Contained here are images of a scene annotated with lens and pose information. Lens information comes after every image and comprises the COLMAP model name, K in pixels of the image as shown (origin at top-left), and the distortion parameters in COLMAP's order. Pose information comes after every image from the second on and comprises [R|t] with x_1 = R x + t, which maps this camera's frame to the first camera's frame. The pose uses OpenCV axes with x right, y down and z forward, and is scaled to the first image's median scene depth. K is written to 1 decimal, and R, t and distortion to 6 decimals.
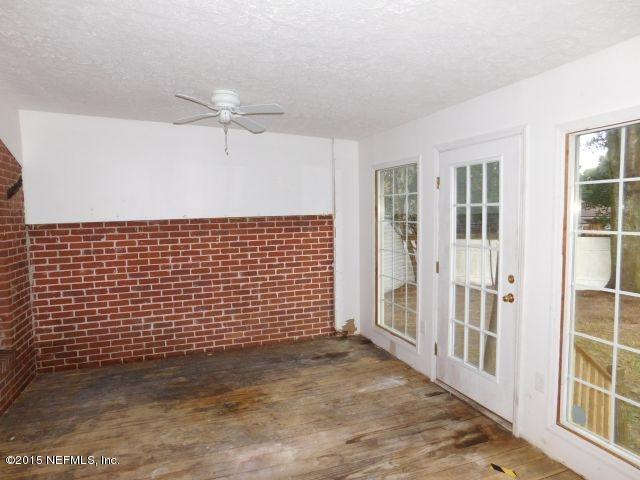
lens RADIAL K [[424.8, 0, 318.6], [0, 424.8, 238.5], [0, 0, 1]] dist [-0.067490, 0.059970]
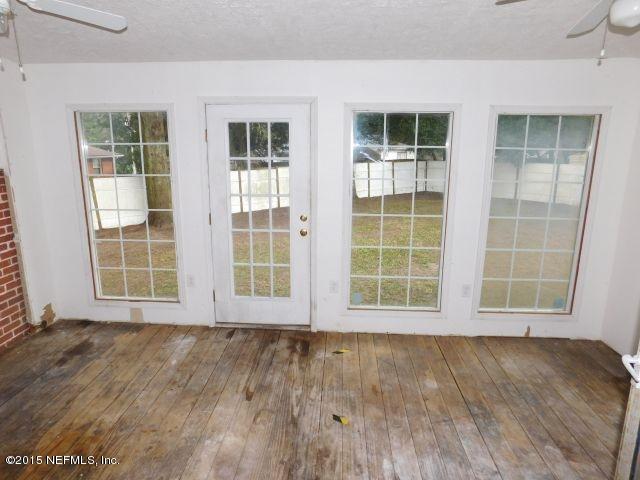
lens RADIAL K [[424.8, 0, 318.6], [0, 424.8, 238.5], [0, 0, 1]] dist [-0.067490, 0.059970]
pose [[0.400248, -0.184167, 0.897711, -0.541890], [0.050752, 0.982549, 0.178943, -0.055770], [-0.915001, -0.026061, 0.402610, 0.337519]]
